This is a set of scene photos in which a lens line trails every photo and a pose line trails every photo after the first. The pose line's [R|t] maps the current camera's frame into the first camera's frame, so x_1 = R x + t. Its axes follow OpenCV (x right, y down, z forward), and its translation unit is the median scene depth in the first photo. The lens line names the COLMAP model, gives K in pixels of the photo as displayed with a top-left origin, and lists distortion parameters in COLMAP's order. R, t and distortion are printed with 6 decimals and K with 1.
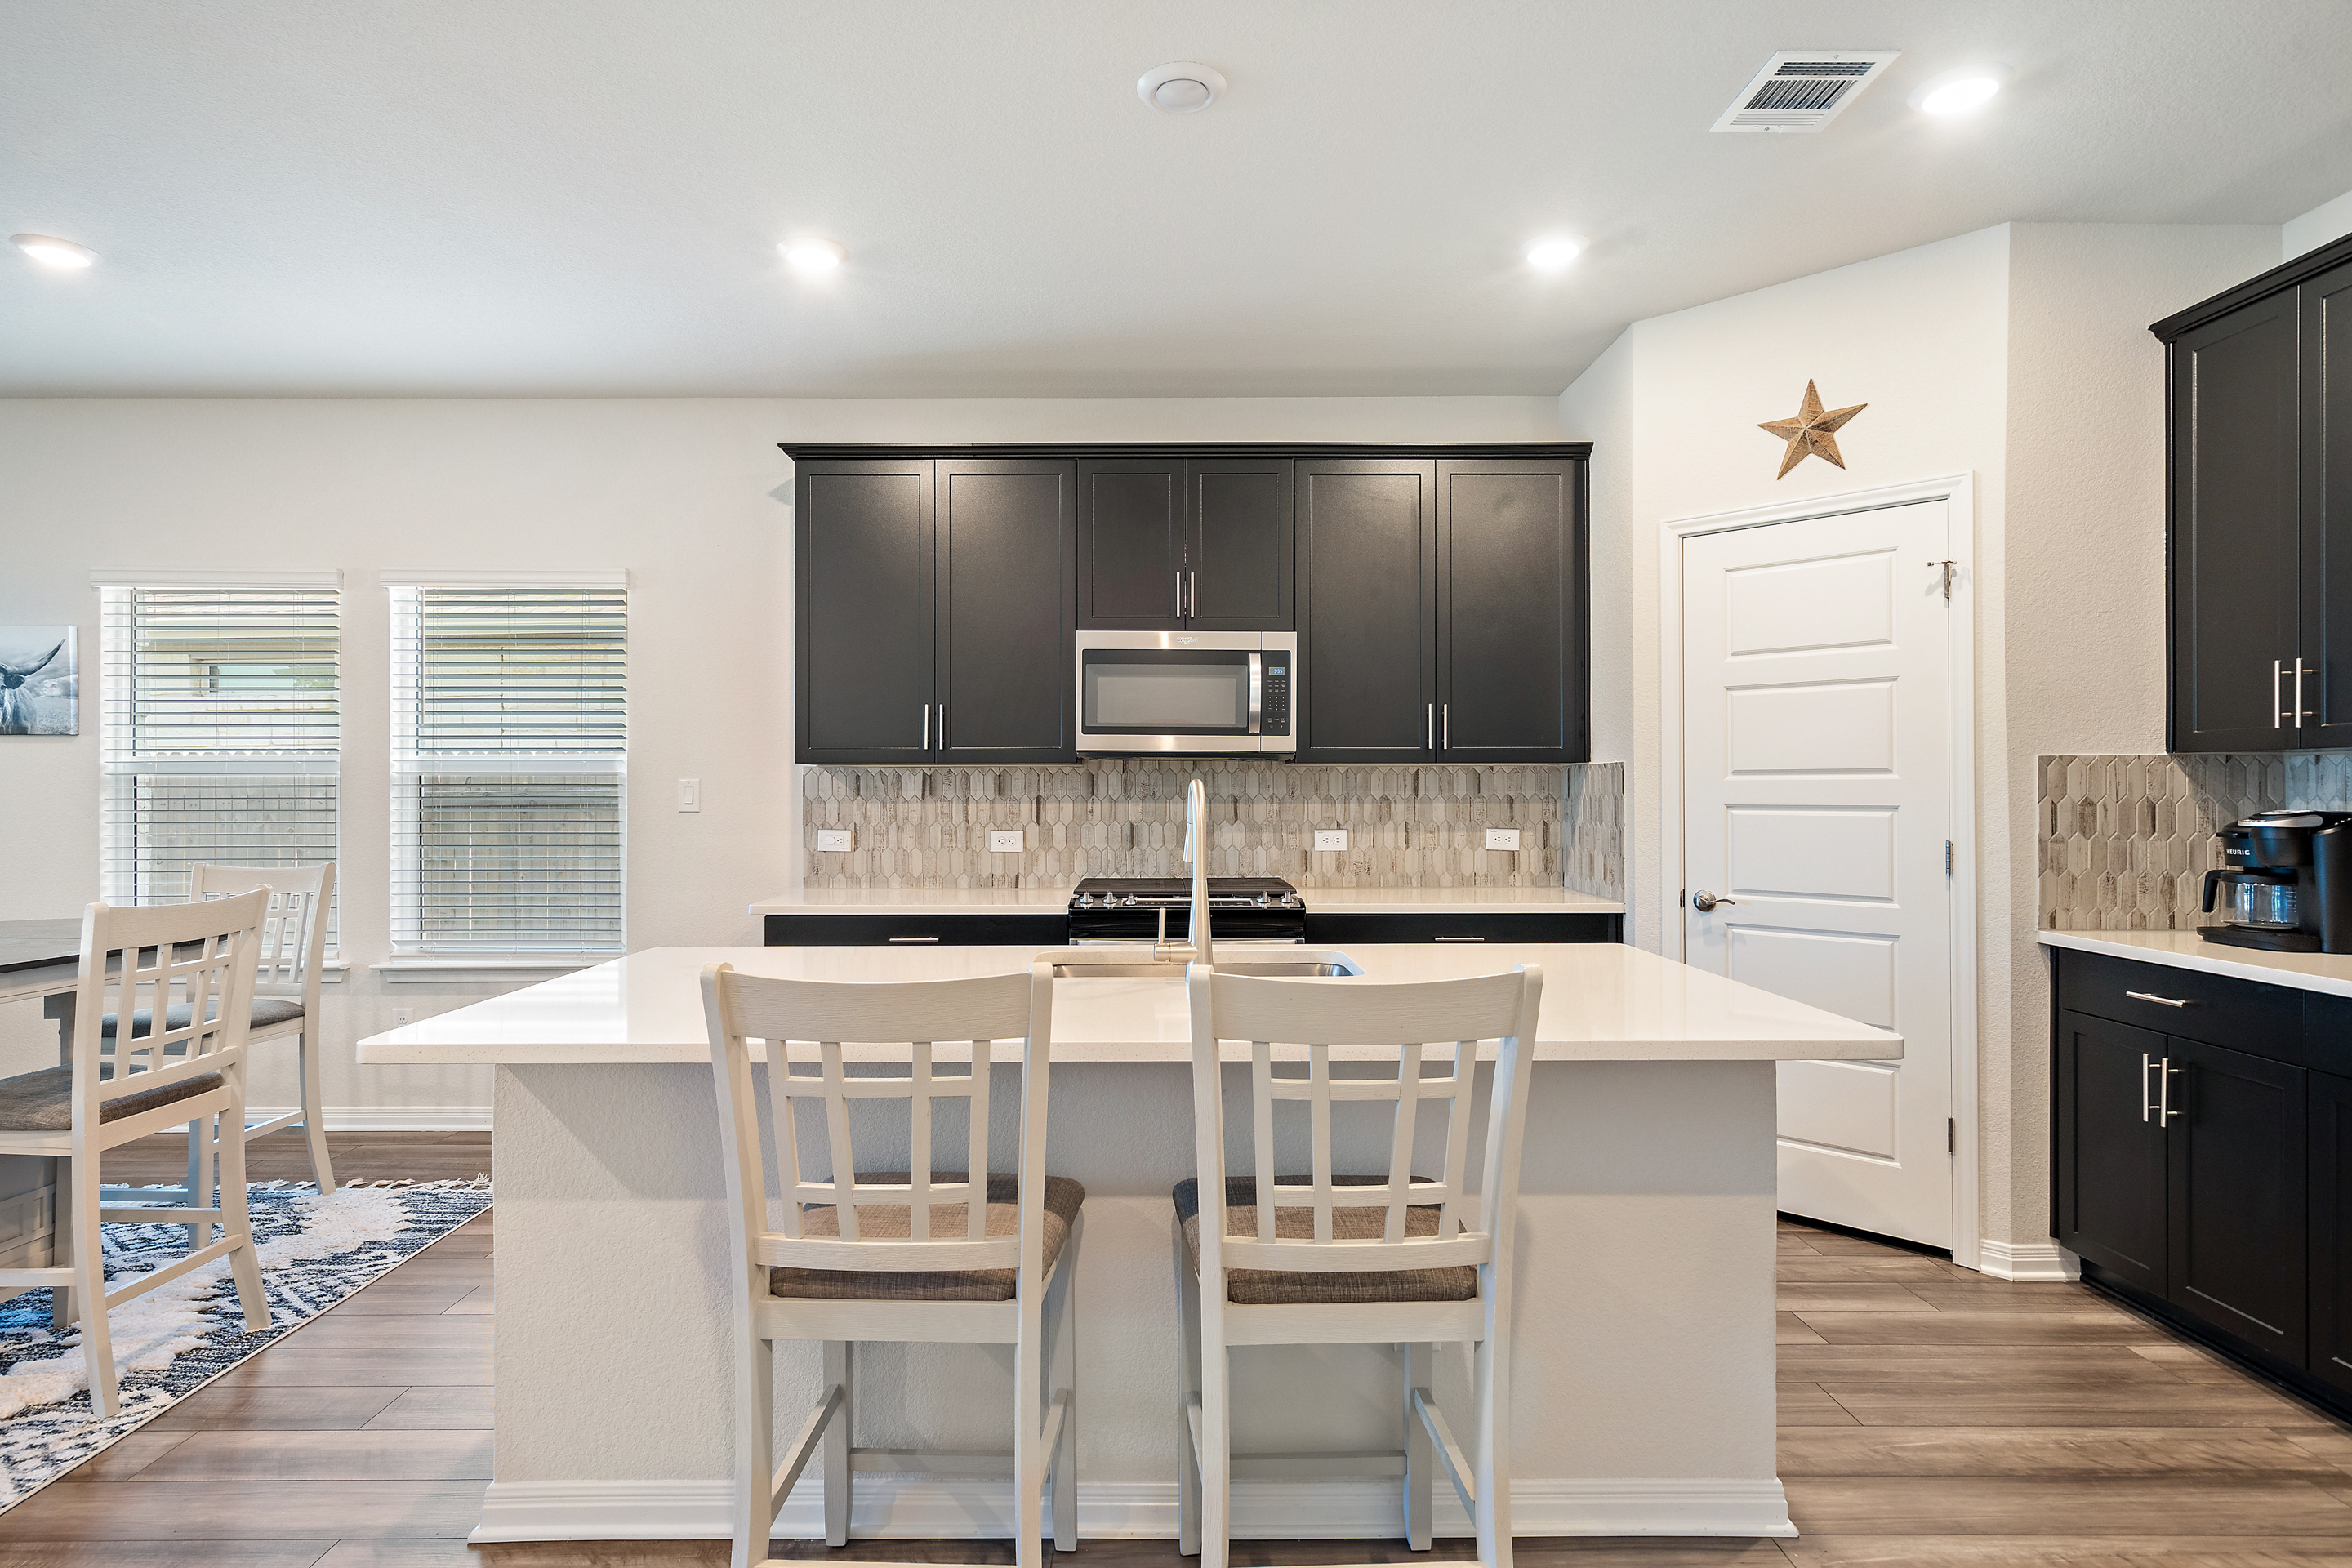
lens RADIAL K [[1212.9, 0, 1165.0], [0, 1212.9, 778.4], [0, 0, 1]] dist [0.019469, -0.012315]
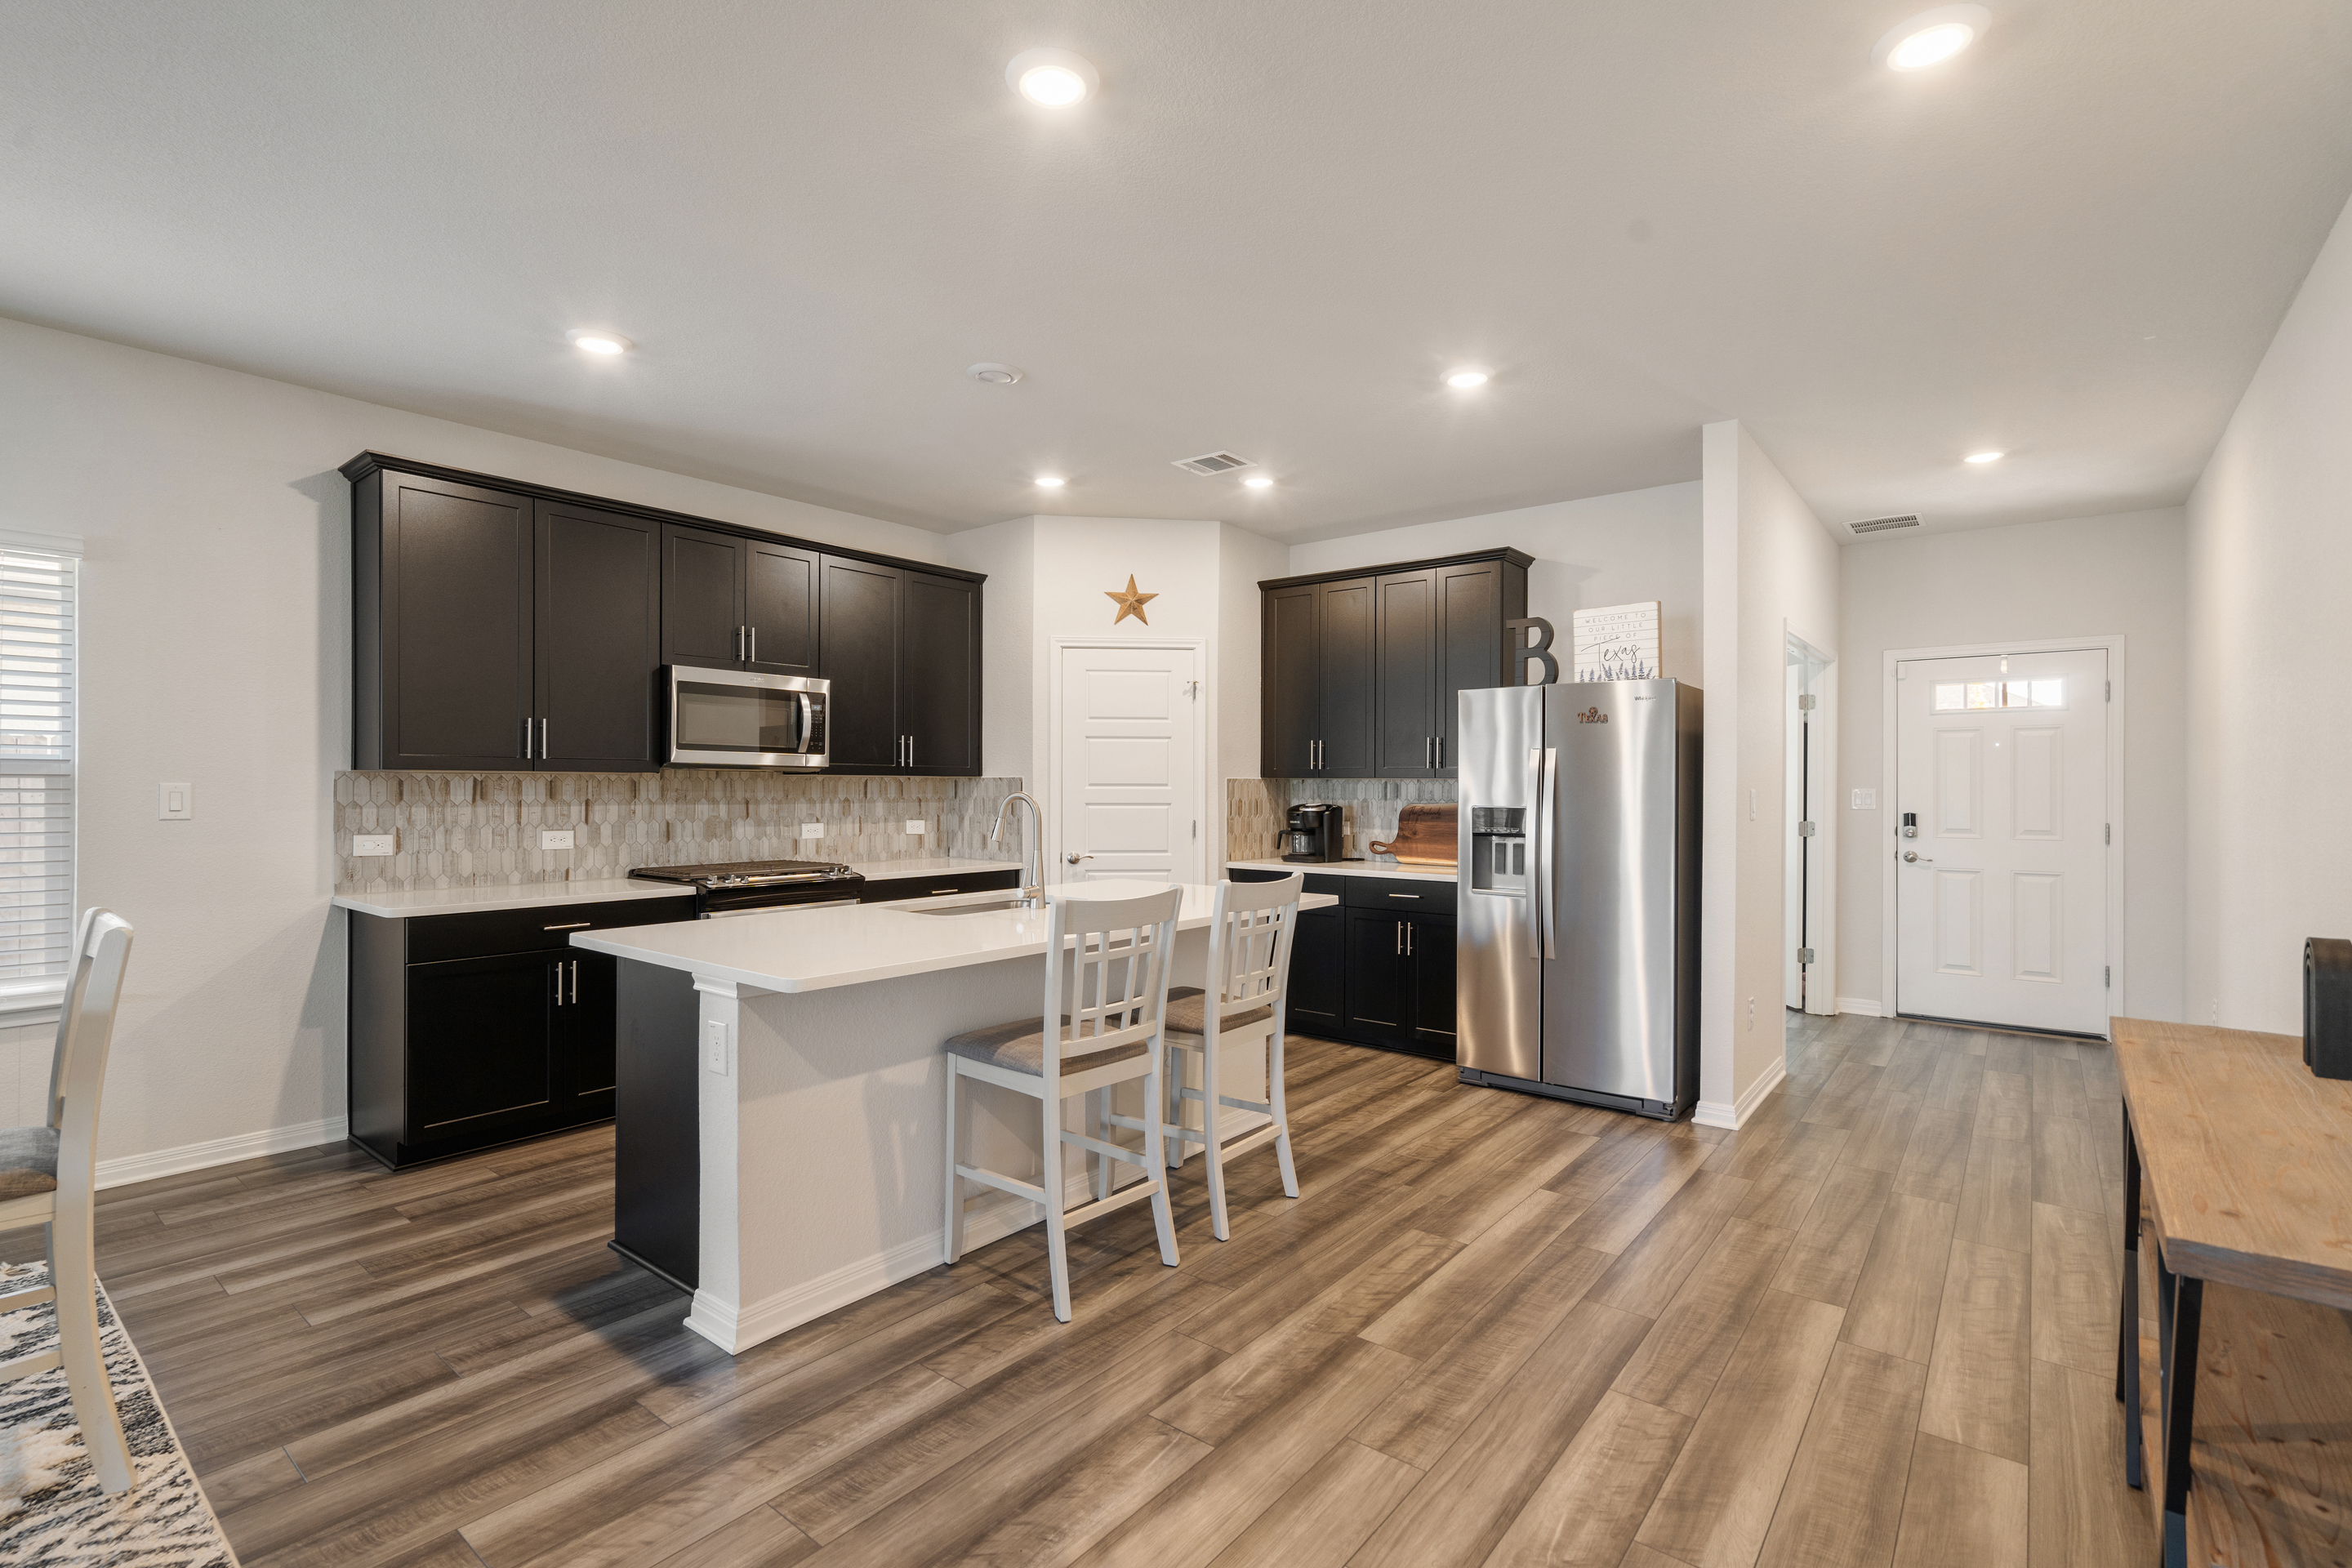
lens RADIAL K [[1074.0, 0, 1164.7], [0, 1074.0, 763.5], [0, 0, 1]] dist [0.003796, -0.001952]
pose [[0.633249, 0.020591, 0.773674, -0.576528], [-0.010338, 0.999782, -0.018147, -0.006961], [-0.773879, 0.003493, 0.633323, -0.063704]]
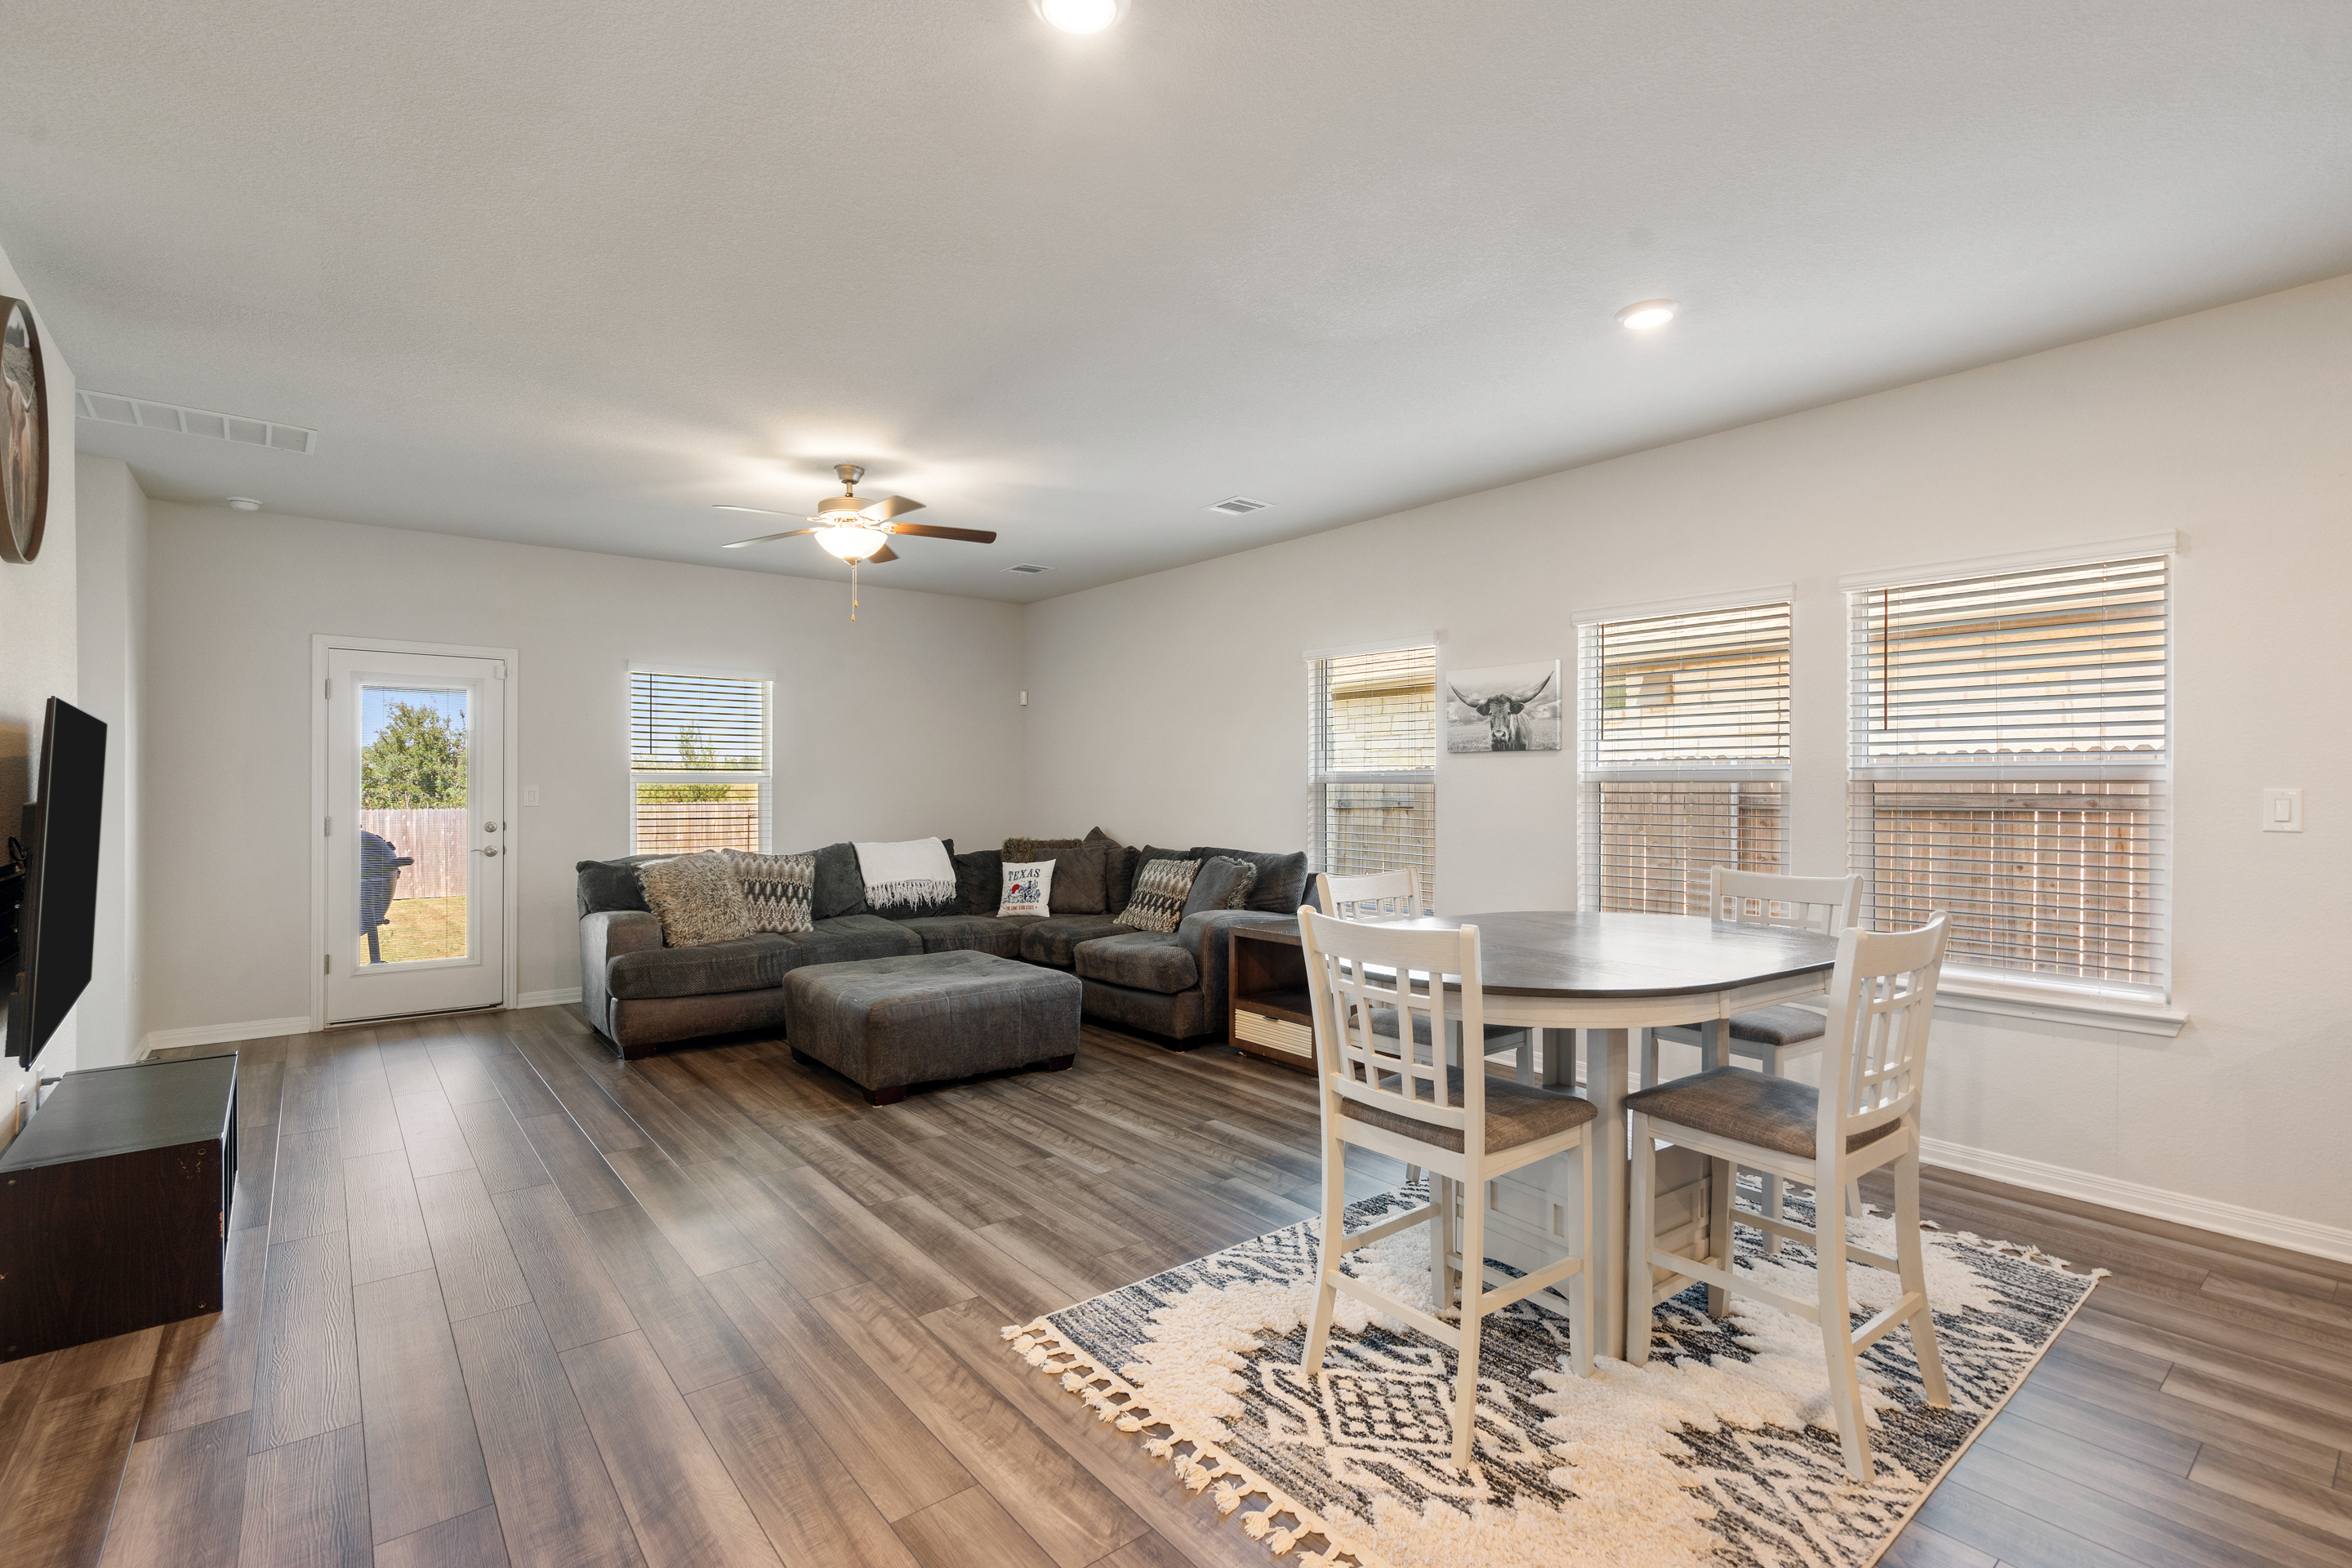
lens RADIAL K [[1074.0, 0, 1190.1], [0, 1074.0, 779.4], [0, 0, 1]] dist [0.003796, -0.001952]
pose [[0.633126, -0.001143, -0.774048, -0.317738], [0.001889, 0.999998, 0.000069, -0.007363], [0.774046, -0.001506, 0.633127, 0.046978]]
